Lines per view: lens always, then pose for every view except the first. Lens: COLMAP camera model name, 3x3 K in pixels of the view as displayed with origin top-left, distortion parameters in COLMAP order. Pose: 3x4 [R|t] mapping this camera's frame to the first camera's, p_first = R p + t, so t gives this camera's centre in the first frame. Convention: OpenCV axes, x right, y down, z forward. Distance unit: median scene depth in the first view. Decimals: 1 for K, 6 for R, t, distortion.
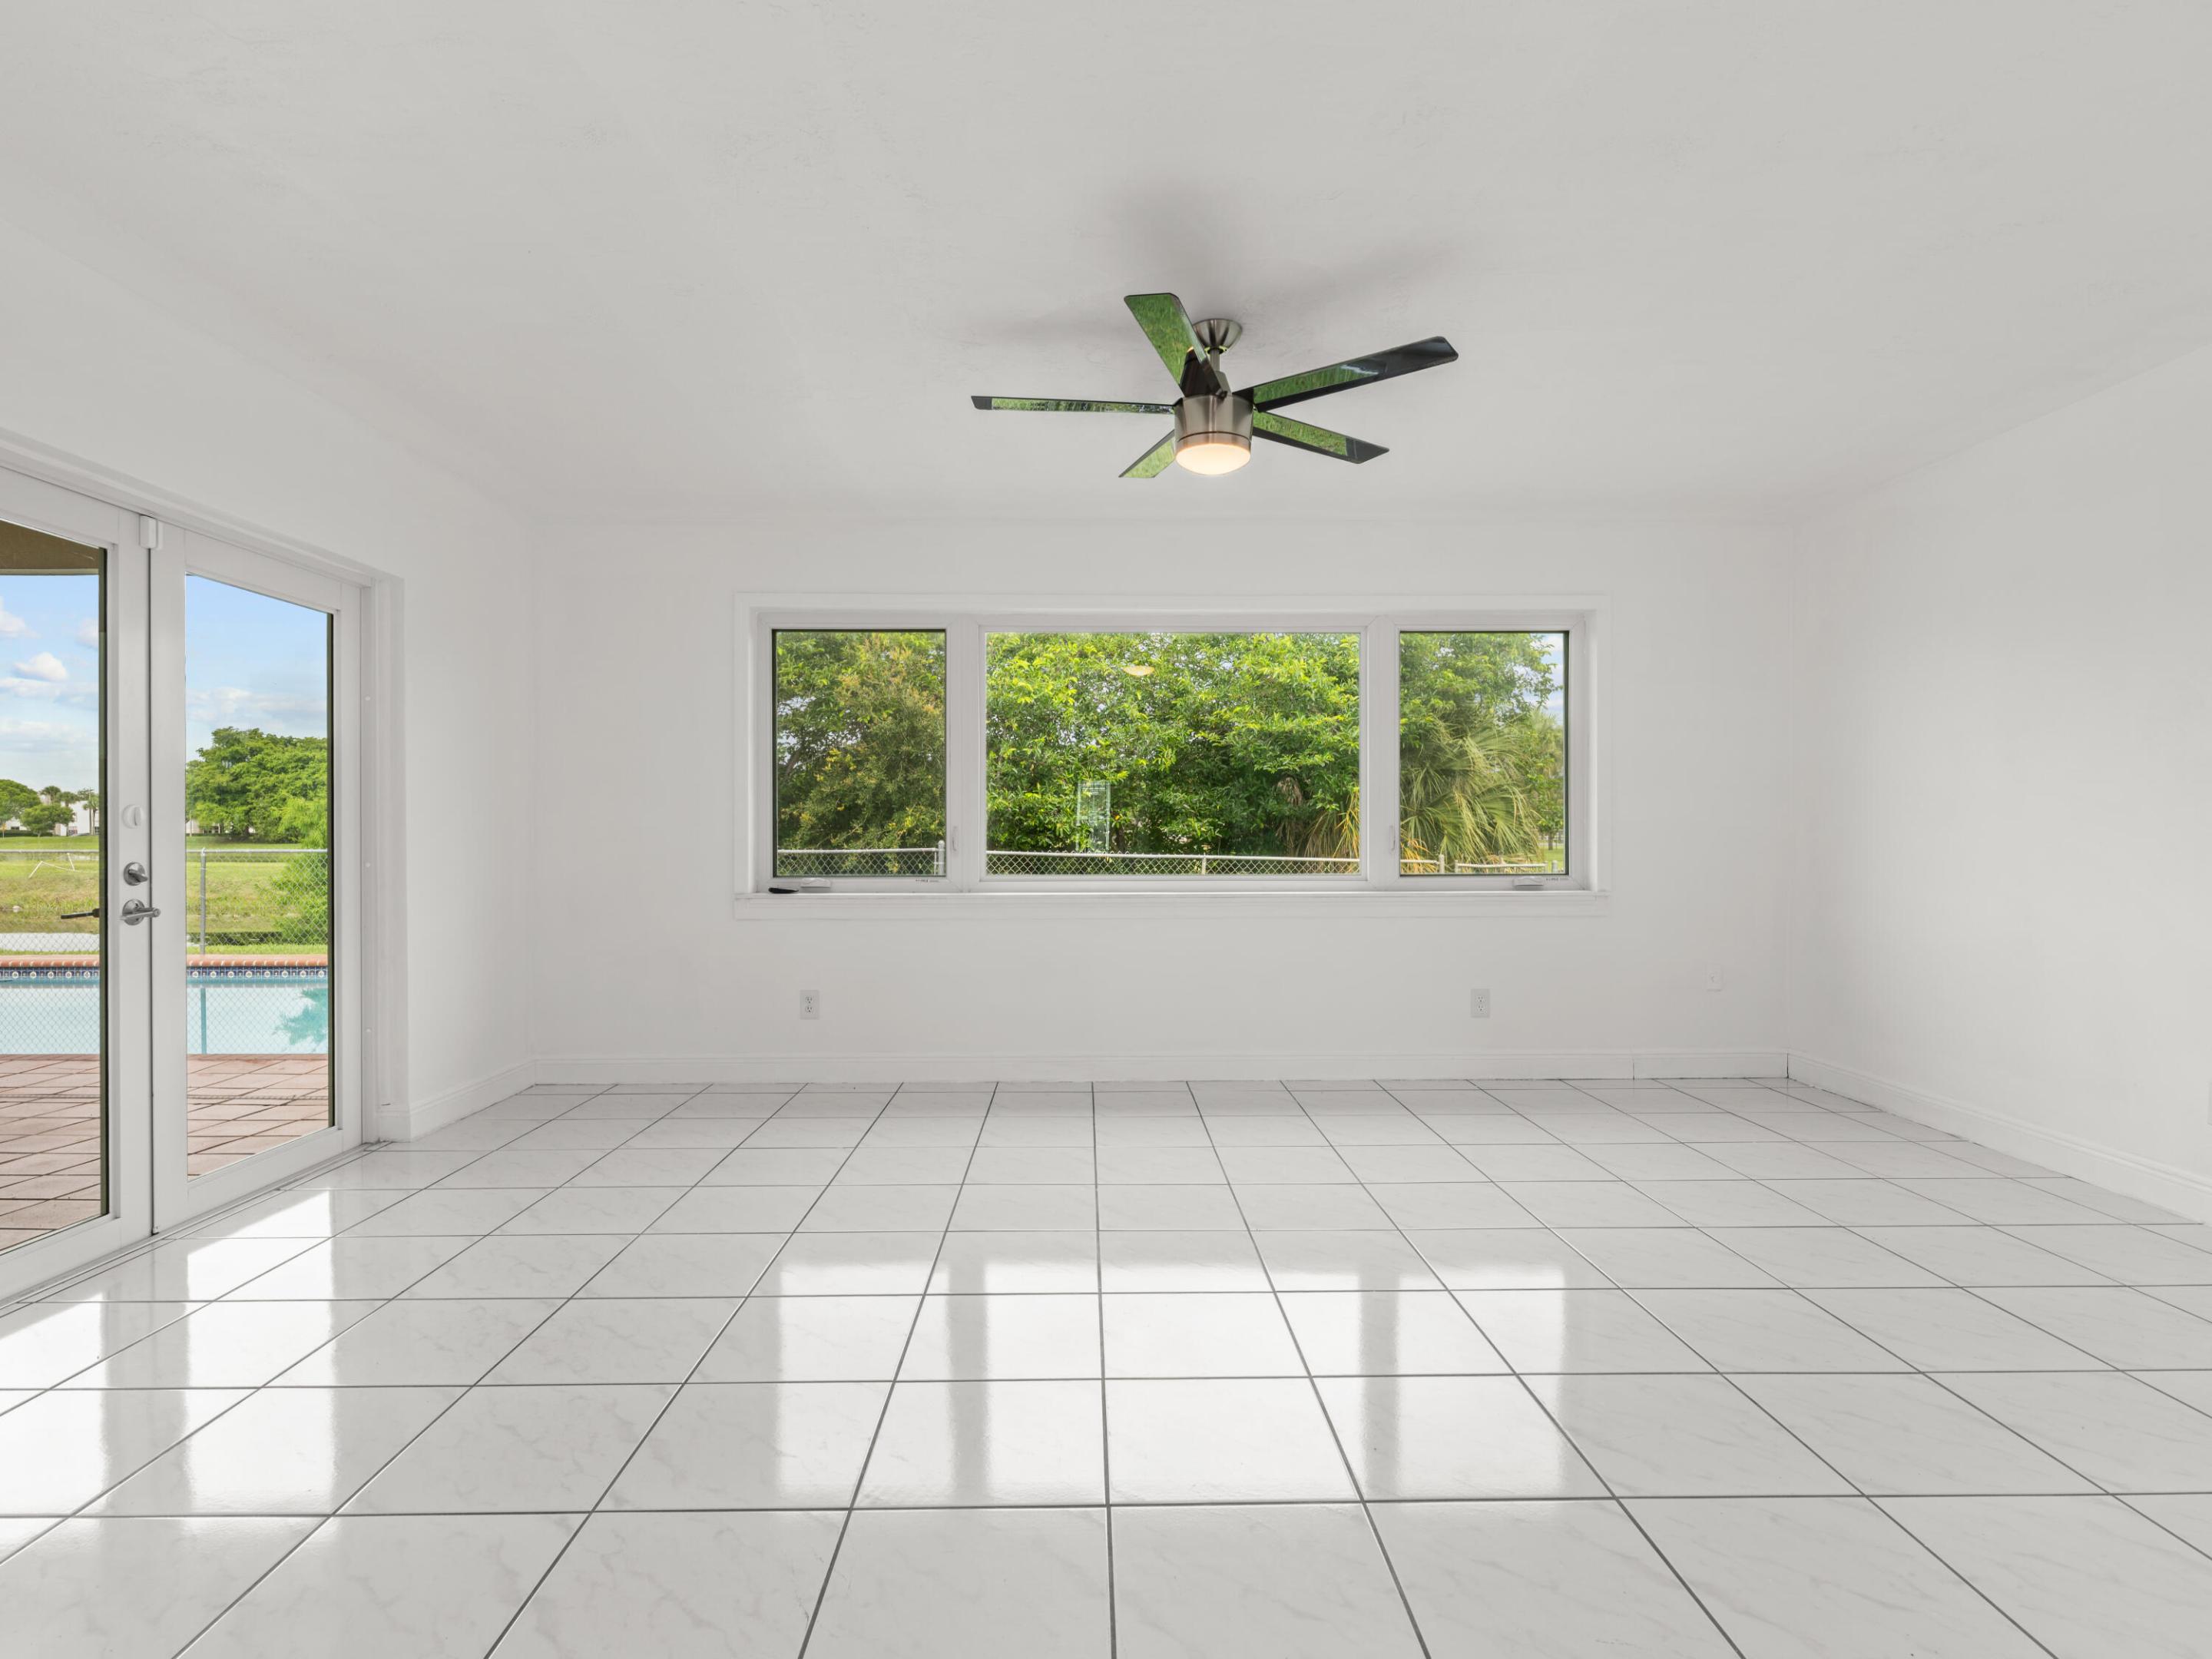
lens RADIAL K [[1120.4, 0, 1114.0], [0, 1120.4, 837.6], [0, 0, 1]] dist [-0.003943, 0.001102]
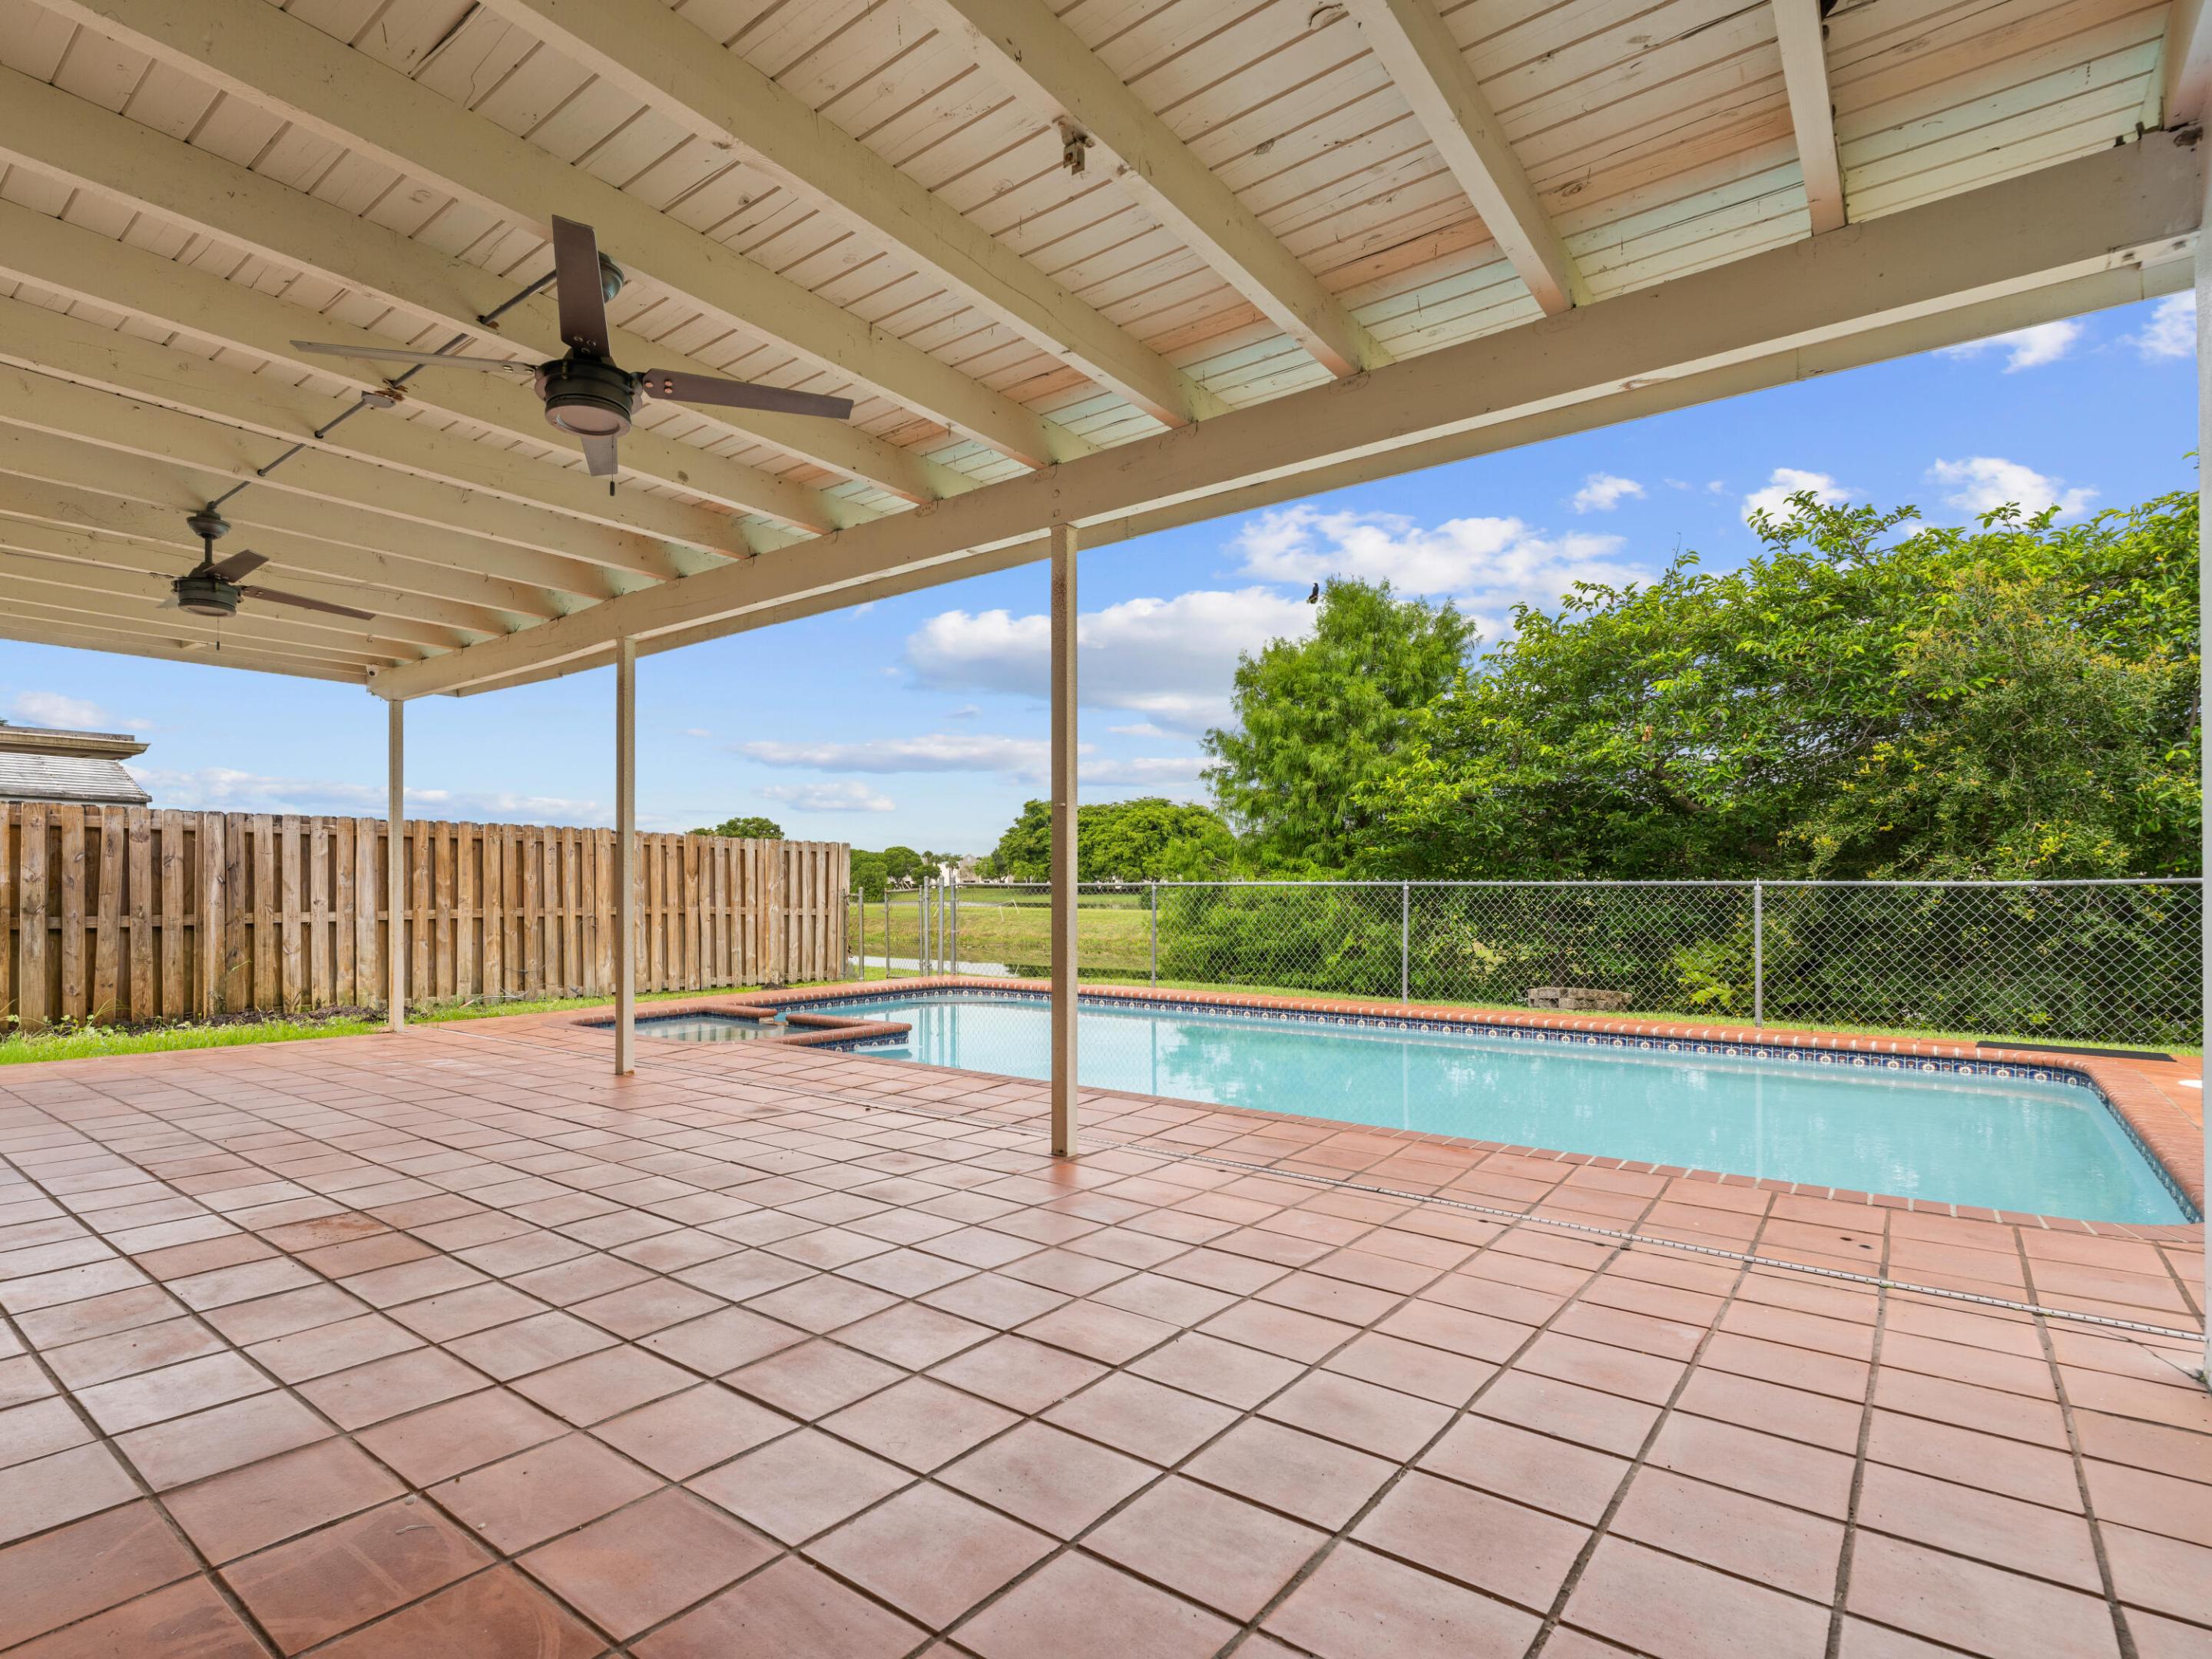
lens RADIAL K [[1120.4, 0, 947.0], [0, 1120.4, 870.8], [0, 0, 1]] dist [-0.003943, 0.001102]
pose [[0.738560, -0.009156, -0.674126, -0.208564], [-0.002806, 0.999857, -0.016653, 0.013316], [0.674182, 0.014191, 0.738429, 0.101574]]
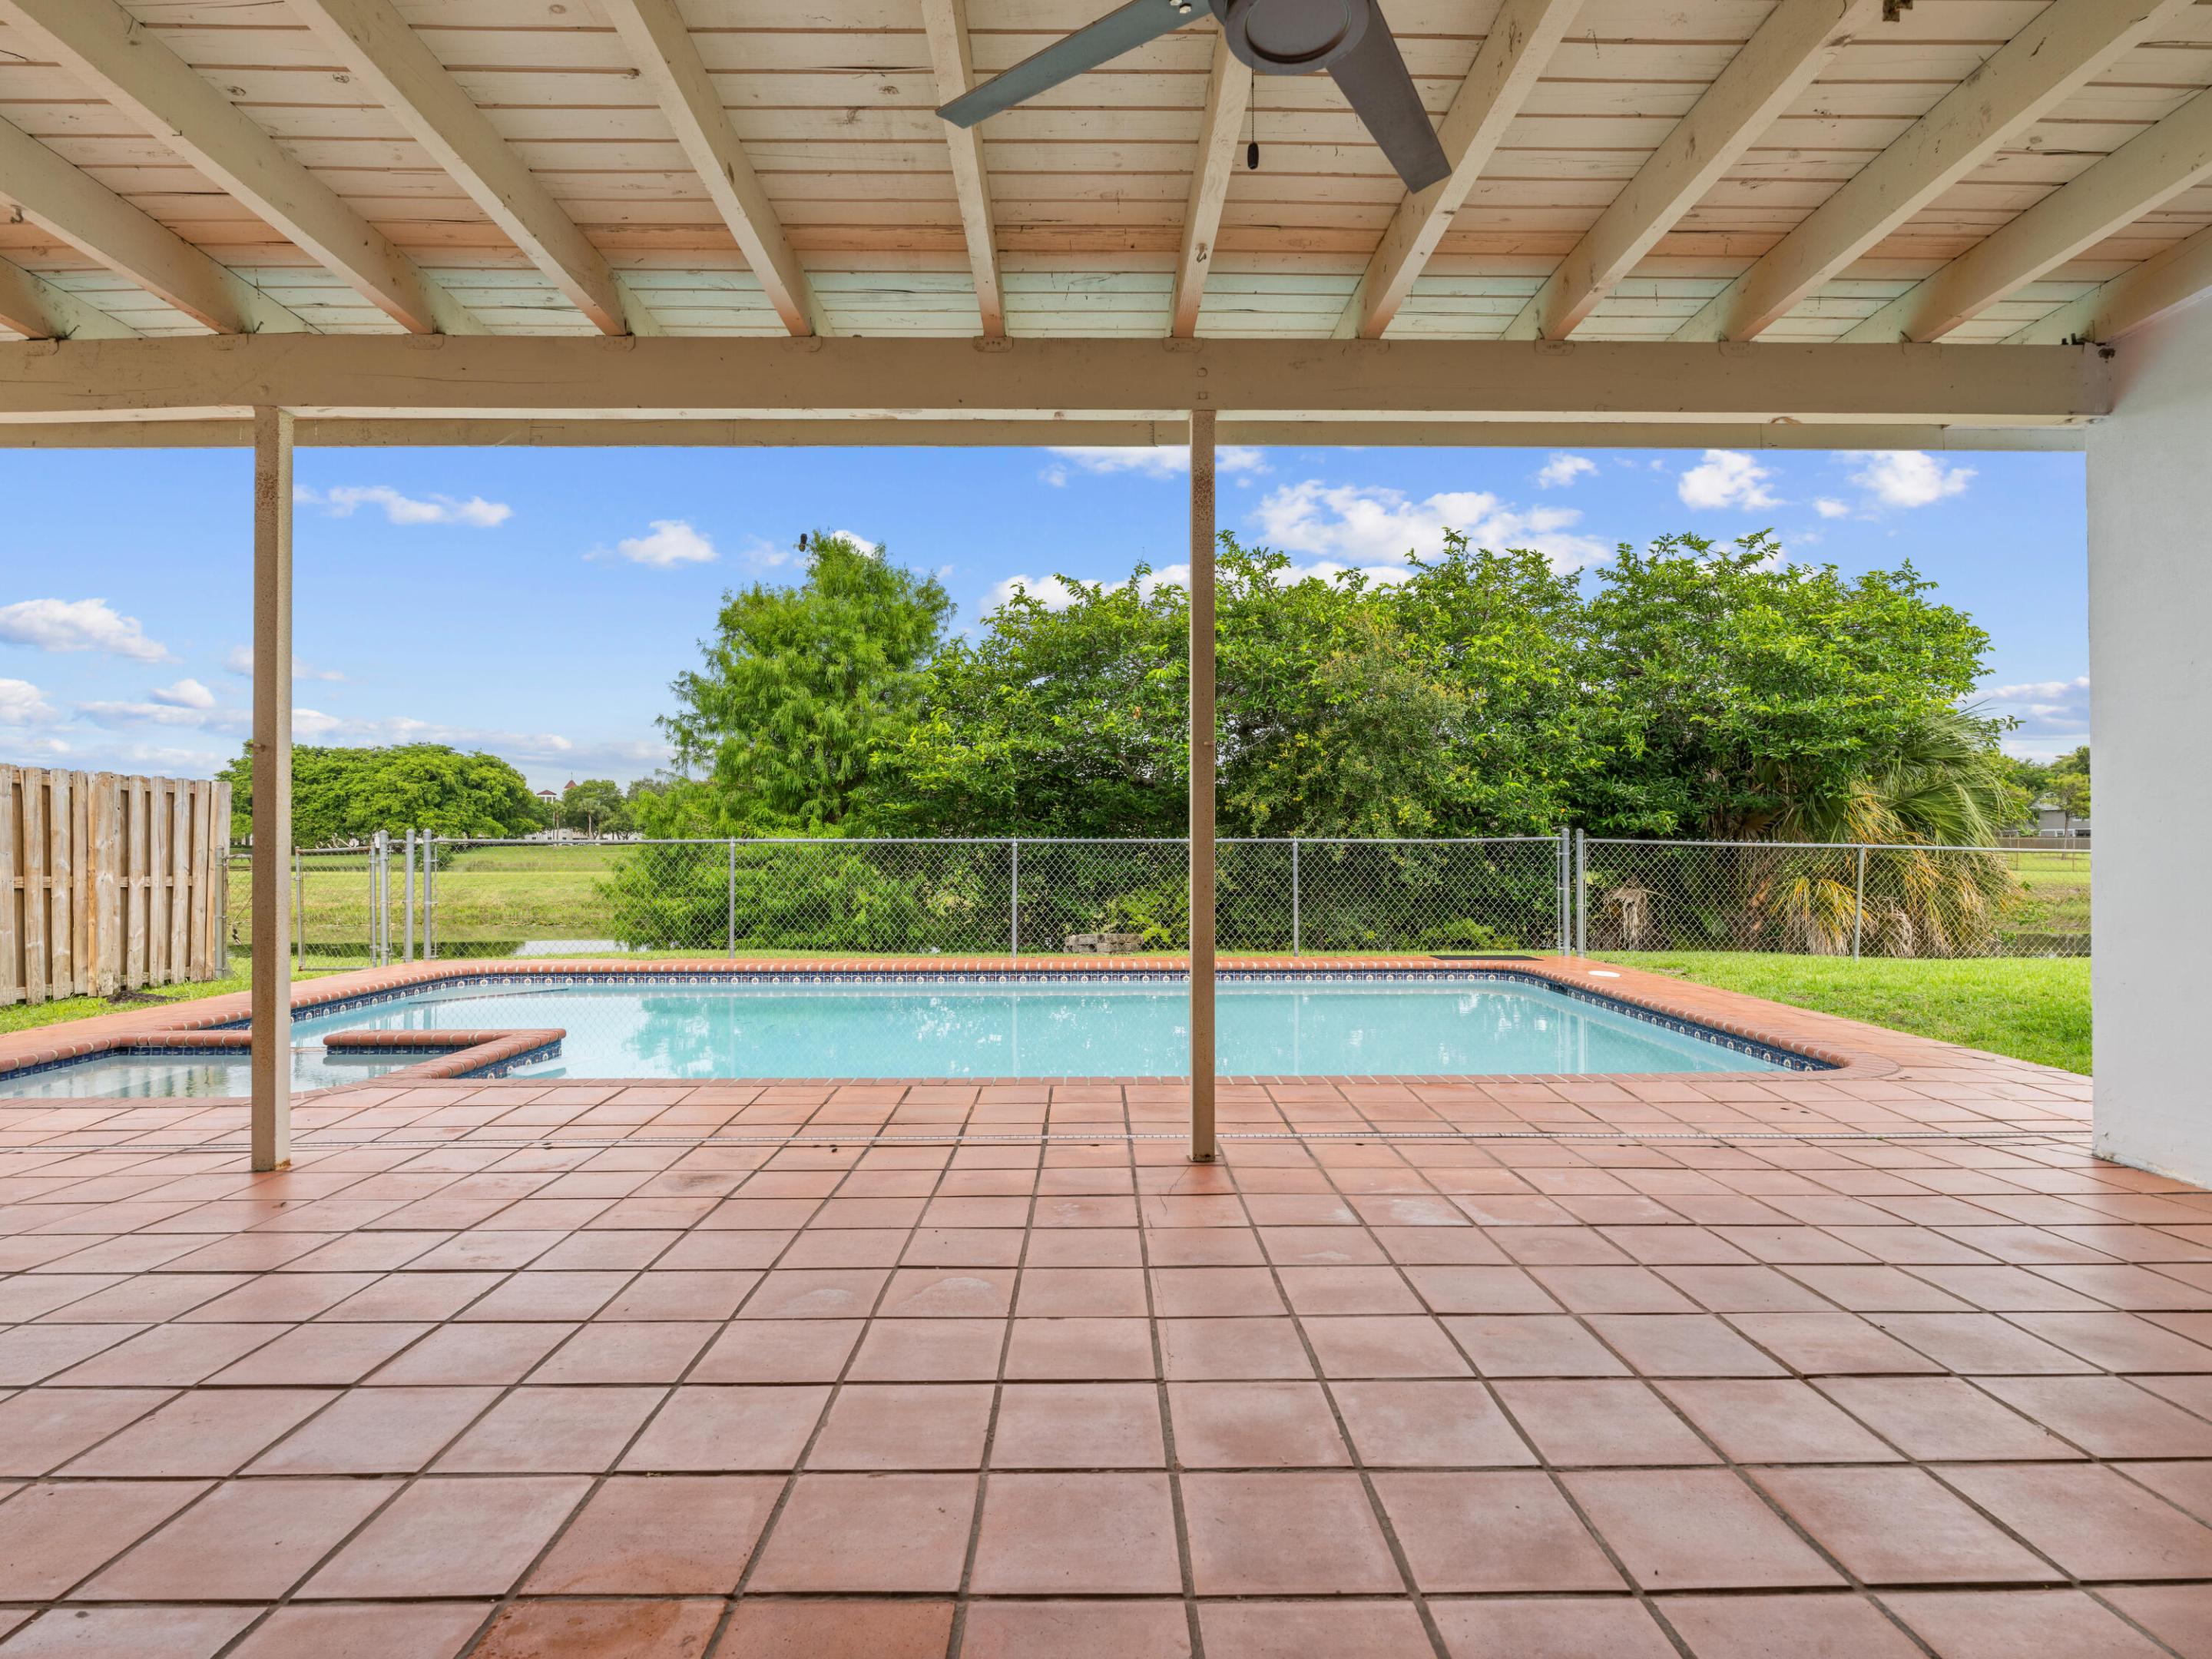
lens RADIAL K [[1120.4, 0, 1091.1], [0, 1120.4, 818.5], [0, 0, 1]] dist [-0.003943, 0.001102]
pose [[0.999950, -0.000794, -0.009963, -0.403660], [0.000519, 0.999620, -0.027557, 0.014571], [0.009981, 0.027550, 0.999571, 0.091937]]
